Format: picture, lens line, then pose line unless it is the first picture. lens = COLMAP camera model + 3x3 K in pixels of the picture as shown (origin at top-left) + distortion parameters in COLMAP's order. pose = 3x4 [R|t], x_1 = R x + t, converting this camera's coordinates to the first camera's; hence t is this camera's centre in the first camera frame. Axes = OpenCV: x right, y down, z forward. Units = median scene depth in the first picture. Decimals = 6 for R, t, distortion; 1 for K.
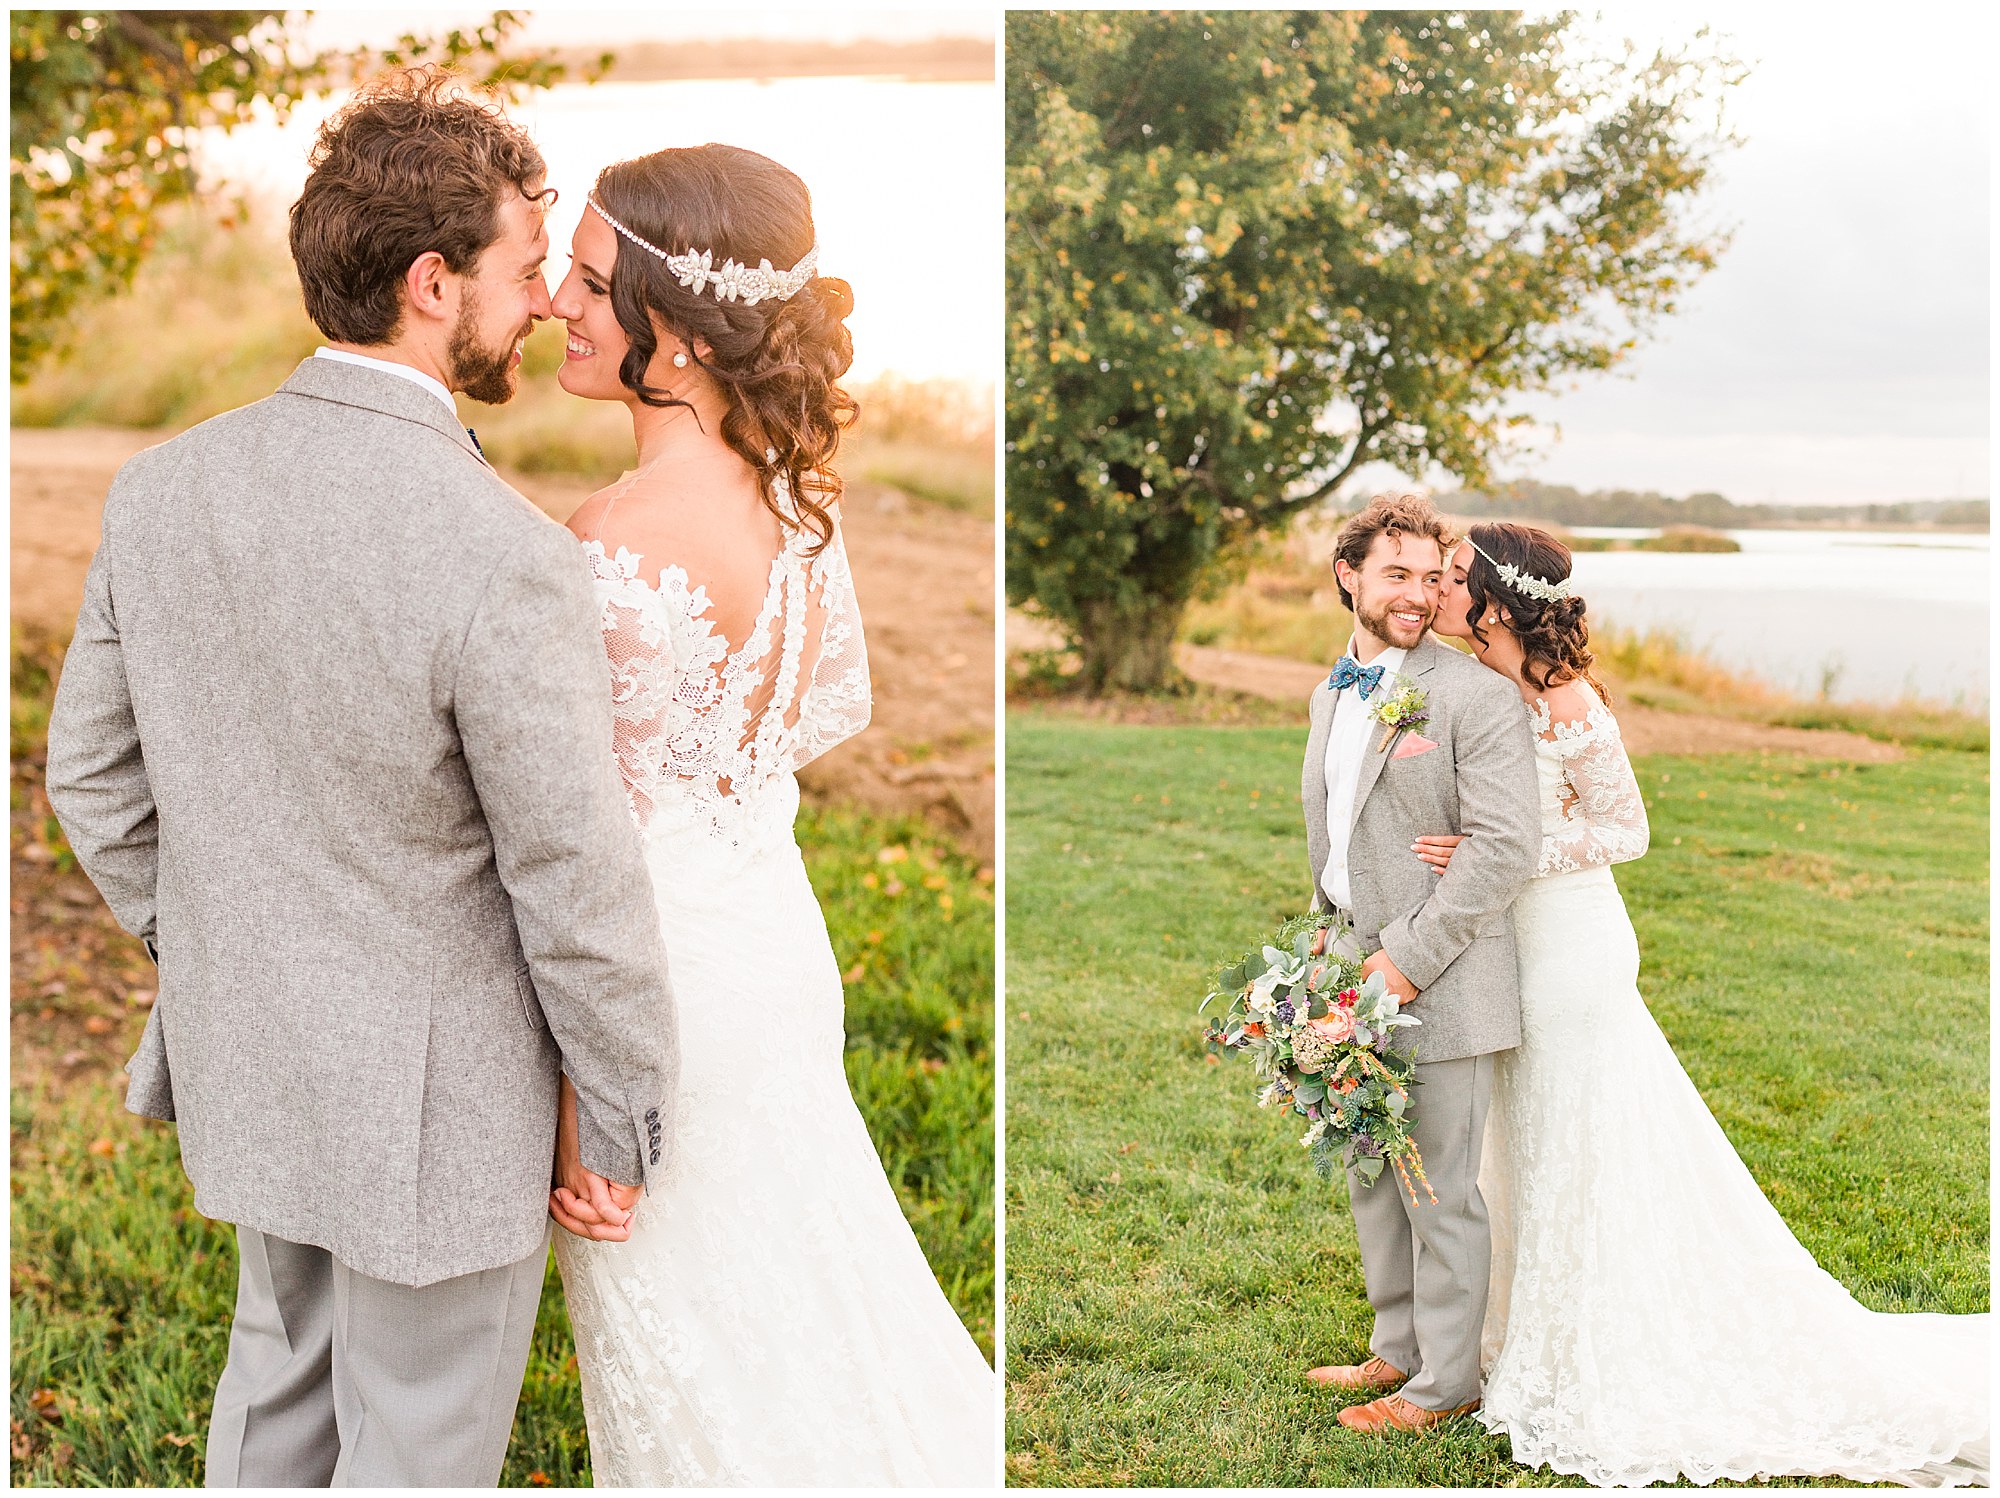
lens RADIAL K [[2787.0, 0, 984.2], [0, 2787.0, 754.0], [0, 0, 1]] dist [-0.132927, 0.000000]
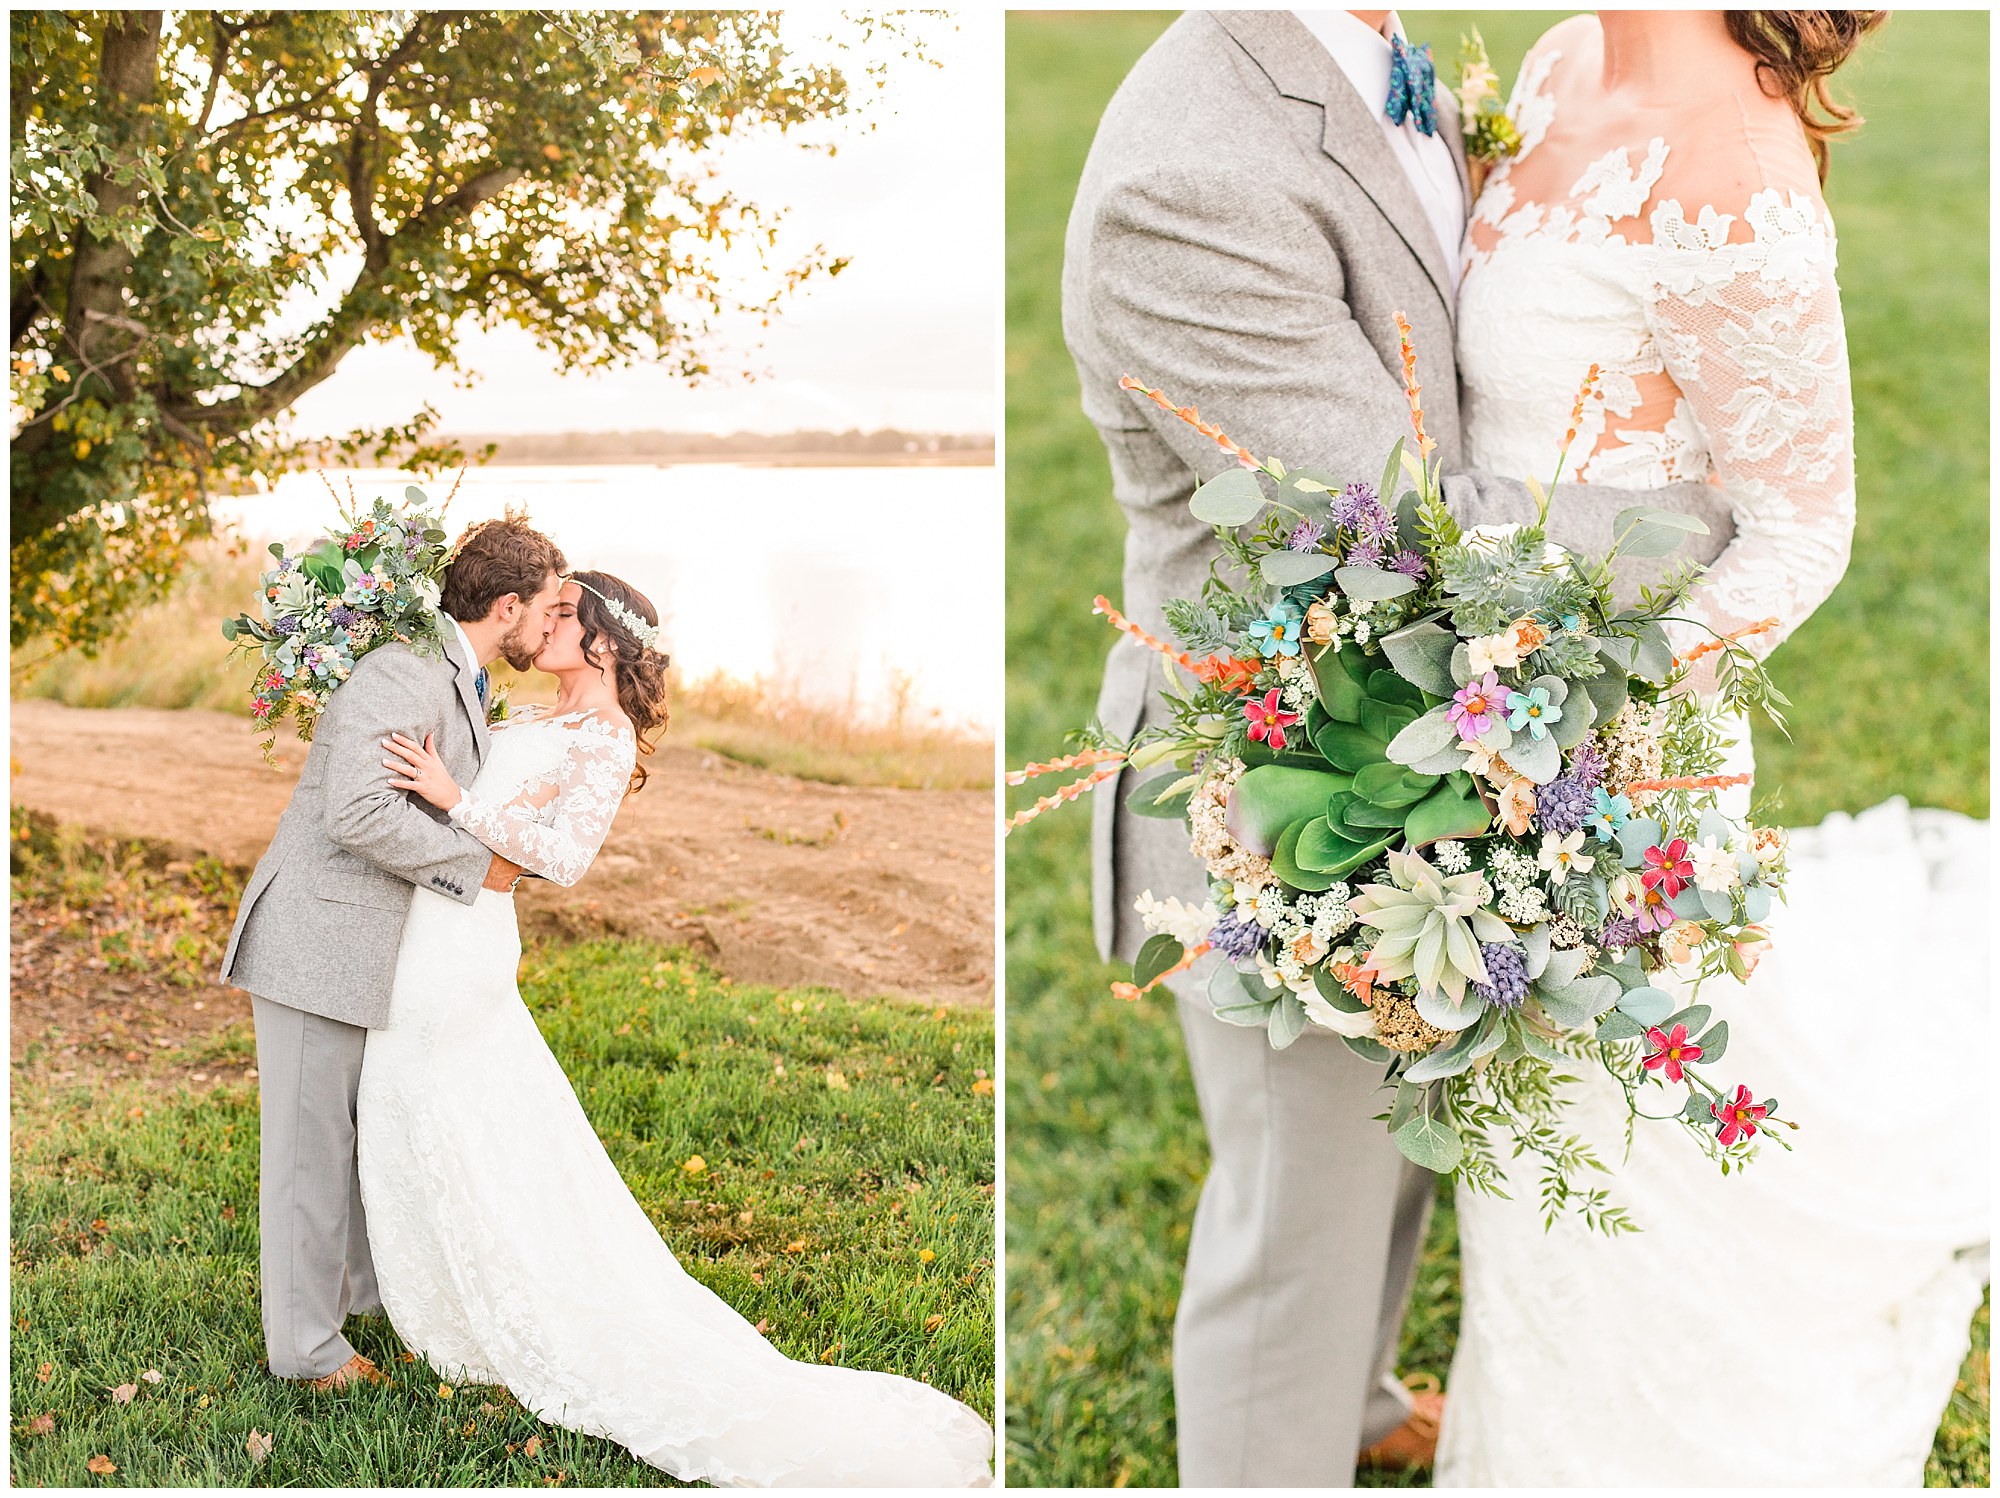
lens RADIAL K [[2787.0, 0, 1003.6], [0, 2787.0, 755.4], [0, 0, 1]] dist [-0.132927, 0.000000]
pose [[0.999953, -0.002831, 0.009224, 0.130696], [0.004077, 0.990434, -0.137925, 0.125029], [-0.008746, 0.137956, 0.990400, -0.477771]]
